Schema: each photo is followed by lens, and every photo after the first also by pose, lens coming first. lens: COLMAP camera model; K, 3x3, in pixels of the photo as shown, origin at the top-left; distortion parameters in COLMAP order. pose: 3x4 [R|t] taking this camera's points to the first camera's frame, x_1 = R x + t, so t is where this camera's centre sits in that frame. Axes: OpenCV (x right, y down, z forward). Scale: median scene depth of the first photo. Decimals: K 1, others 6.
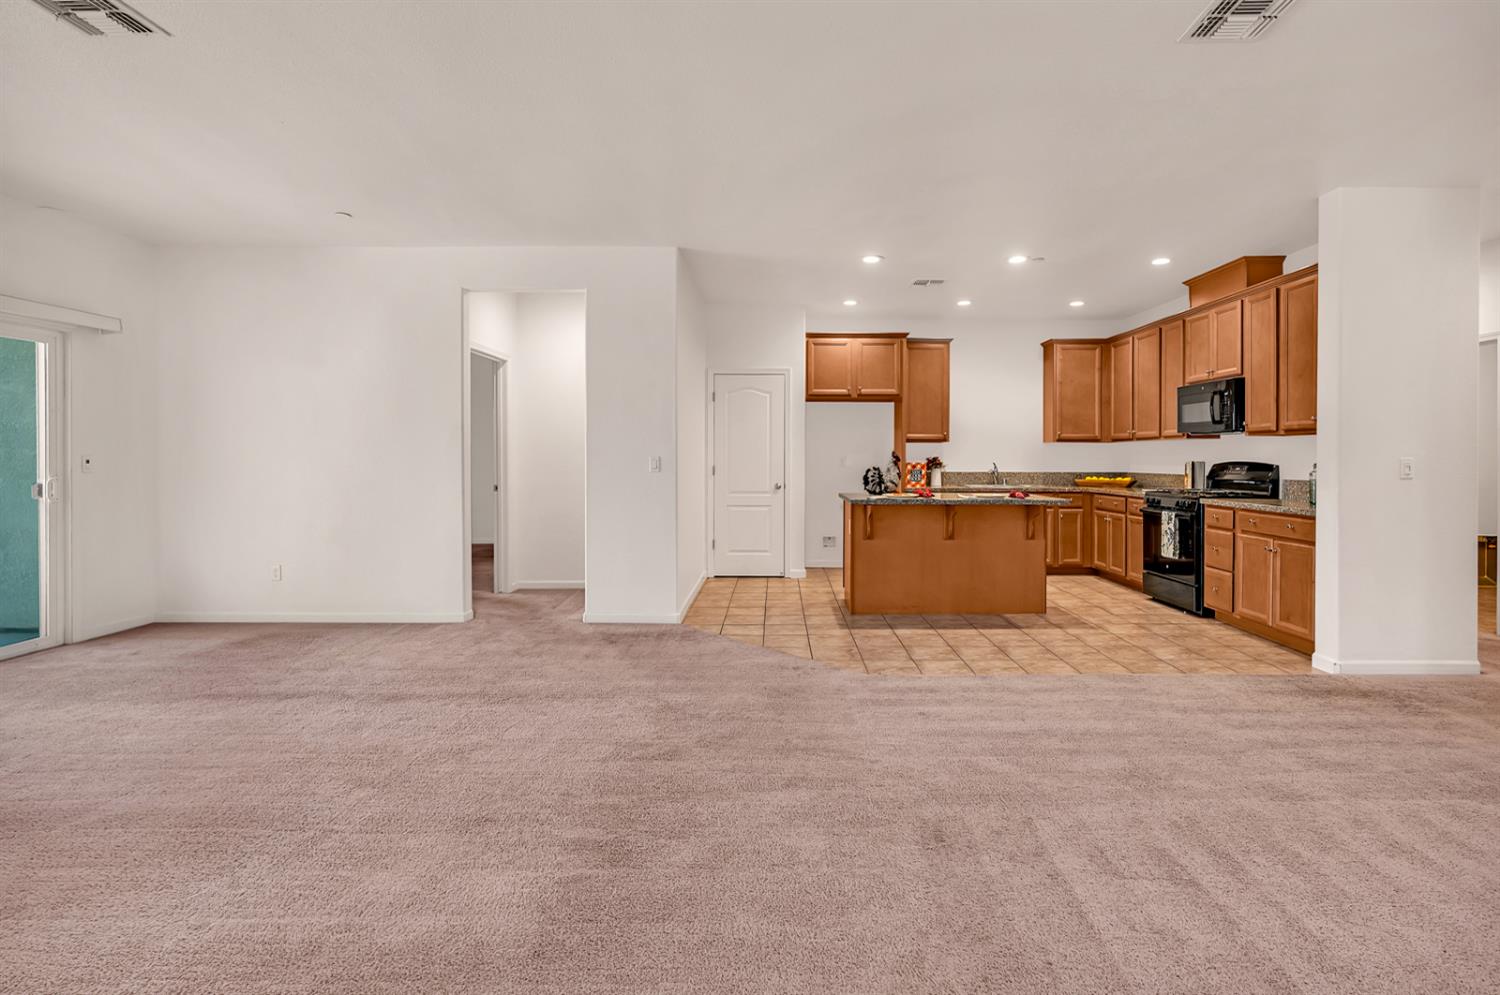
lens RADIAL K [[693.7, 0, 796.0], [0, 693.7, 460.1], [0, 0, 1]] dist [-0.000509, 0.000009]
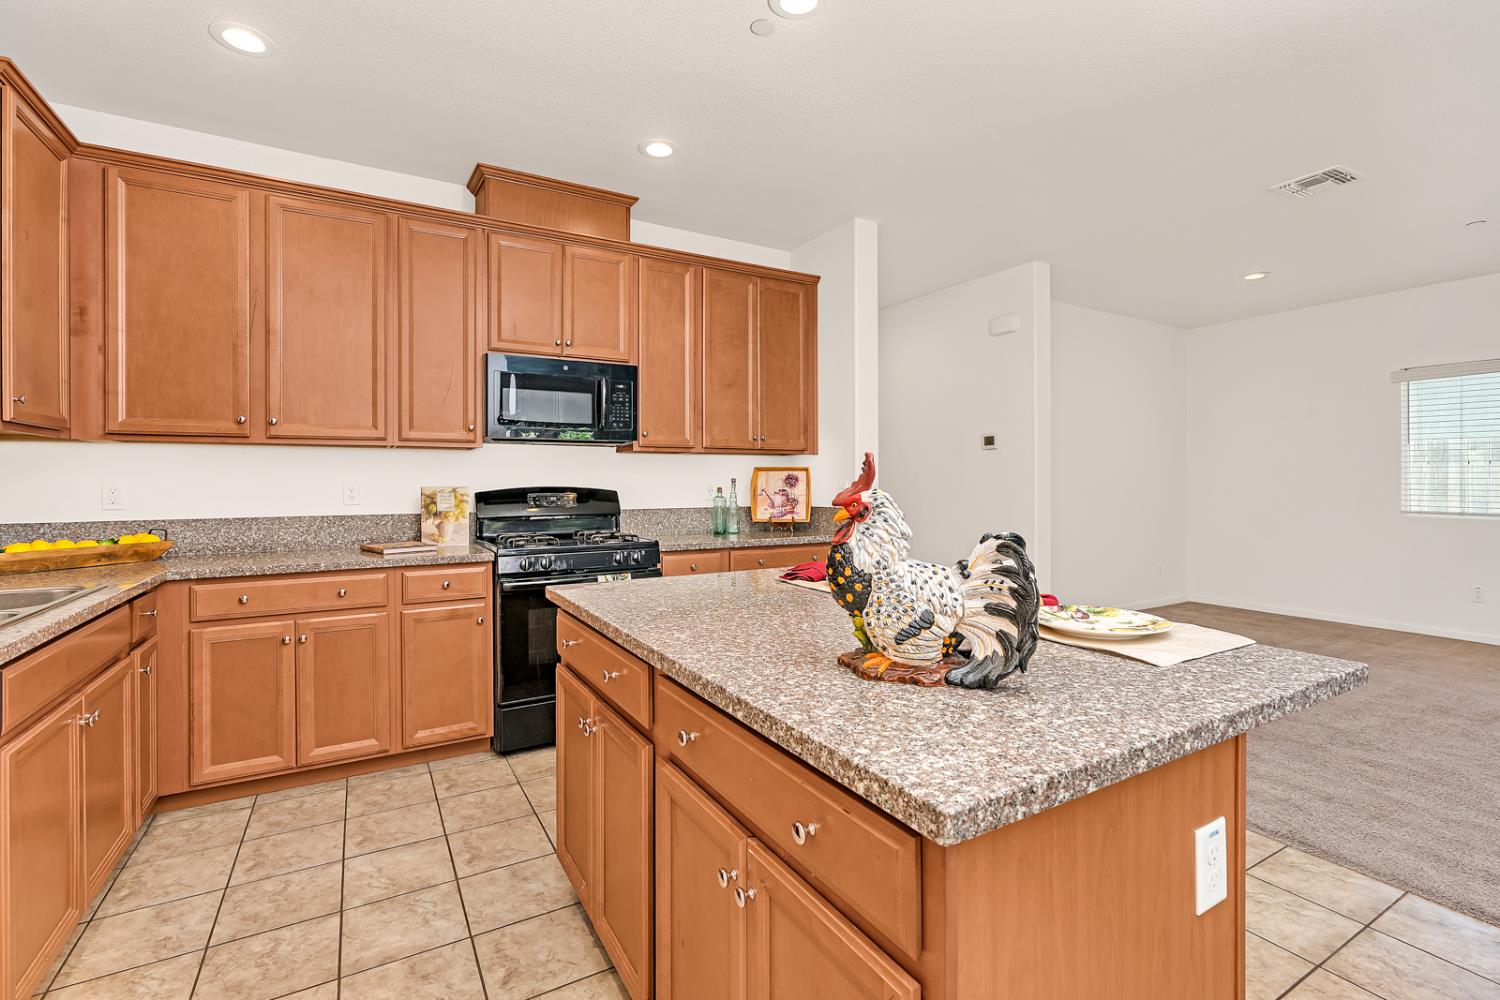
lens RADIAL K [[683.4, 0, 751.3], [0, 683.4, 481.9], [0, 0, 1]] dist [-0.006538, 0.000242]
pose [[-0.480421, -0.003232, 0.877032, -0.020056], [0.003601, 0.999978, 0.005657, -0.005748], [-0.877031, 0.005876, -0.480398, 1.109936]]
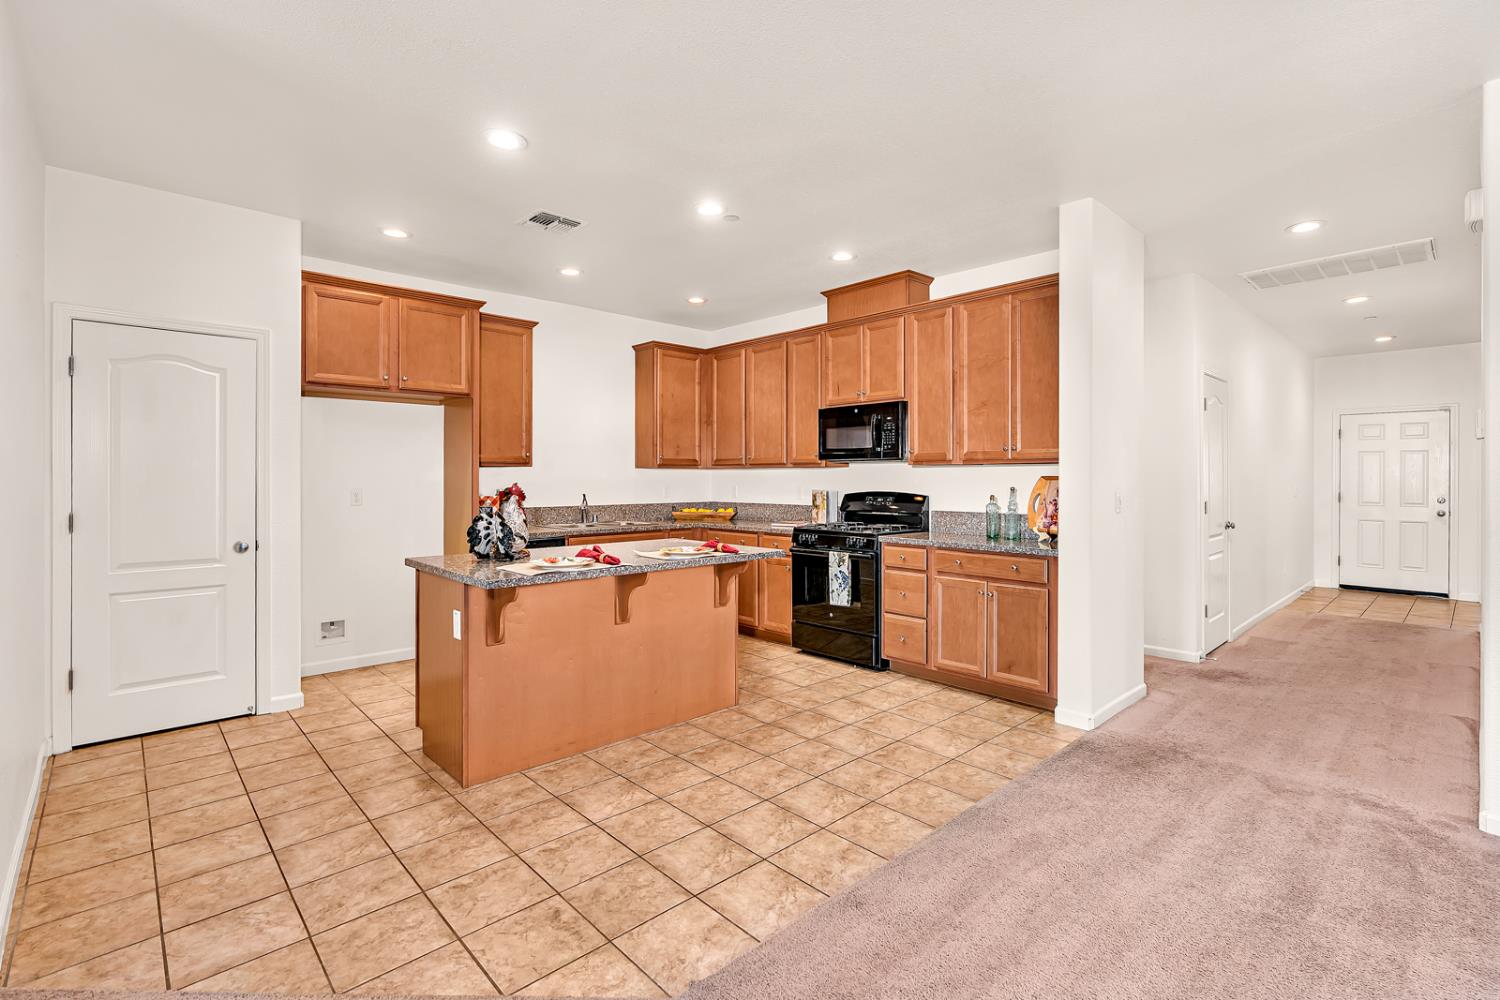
lens RADIAL K [[683.4, 0, 751.3], [0, 683.4, 481.9], [0, 0, 1]] dist [-0.006538, 0.000242]
pose [[0.746917, -0.006594, 0.664885, -0.099845], [0.004373, 0.999978, 0.005005, -0.016258], [-0.664903, -0.000830, 0.746929, 0.416092]]
